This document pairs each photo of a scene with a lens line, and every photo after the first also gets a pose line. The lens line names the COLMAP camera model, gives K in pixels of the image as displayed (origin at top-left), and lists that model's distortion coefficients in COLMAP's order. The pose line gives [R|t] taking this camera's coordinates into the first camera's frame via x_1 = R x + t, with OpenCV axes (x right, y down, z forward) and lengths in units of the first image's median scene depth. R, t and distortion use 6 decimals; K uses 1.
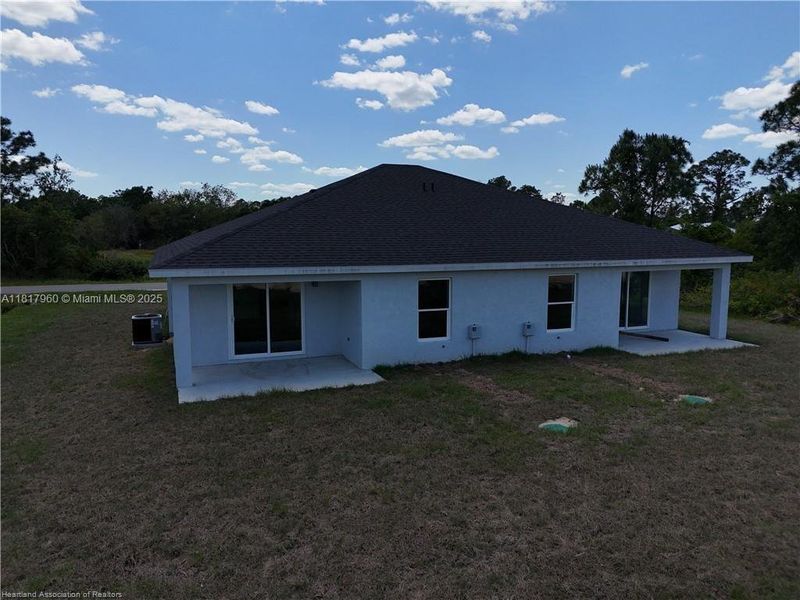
lens RADIAL K [[595.1, 0, 390.0], [0, 595.1, 297.6], [0, 0, 1]] dist [0.089278, -0.103096]
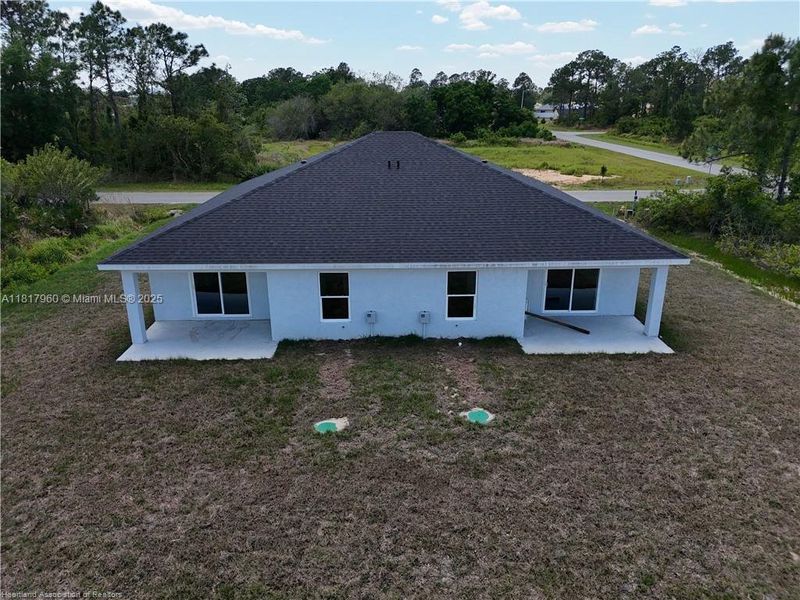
lens RADIAL K [[595.1, 0, 390.0], [0, 595.1, 297.6], [0, 0, 1]] dist [0.089278, -0.103096]
pose [[0.937949, 0.104768, -0.330569, 0.551943], [-0.031868, 0.975277, 0.218677, -0.234049], [0.345307, -0.194574, 0.918098, -0.051830]]
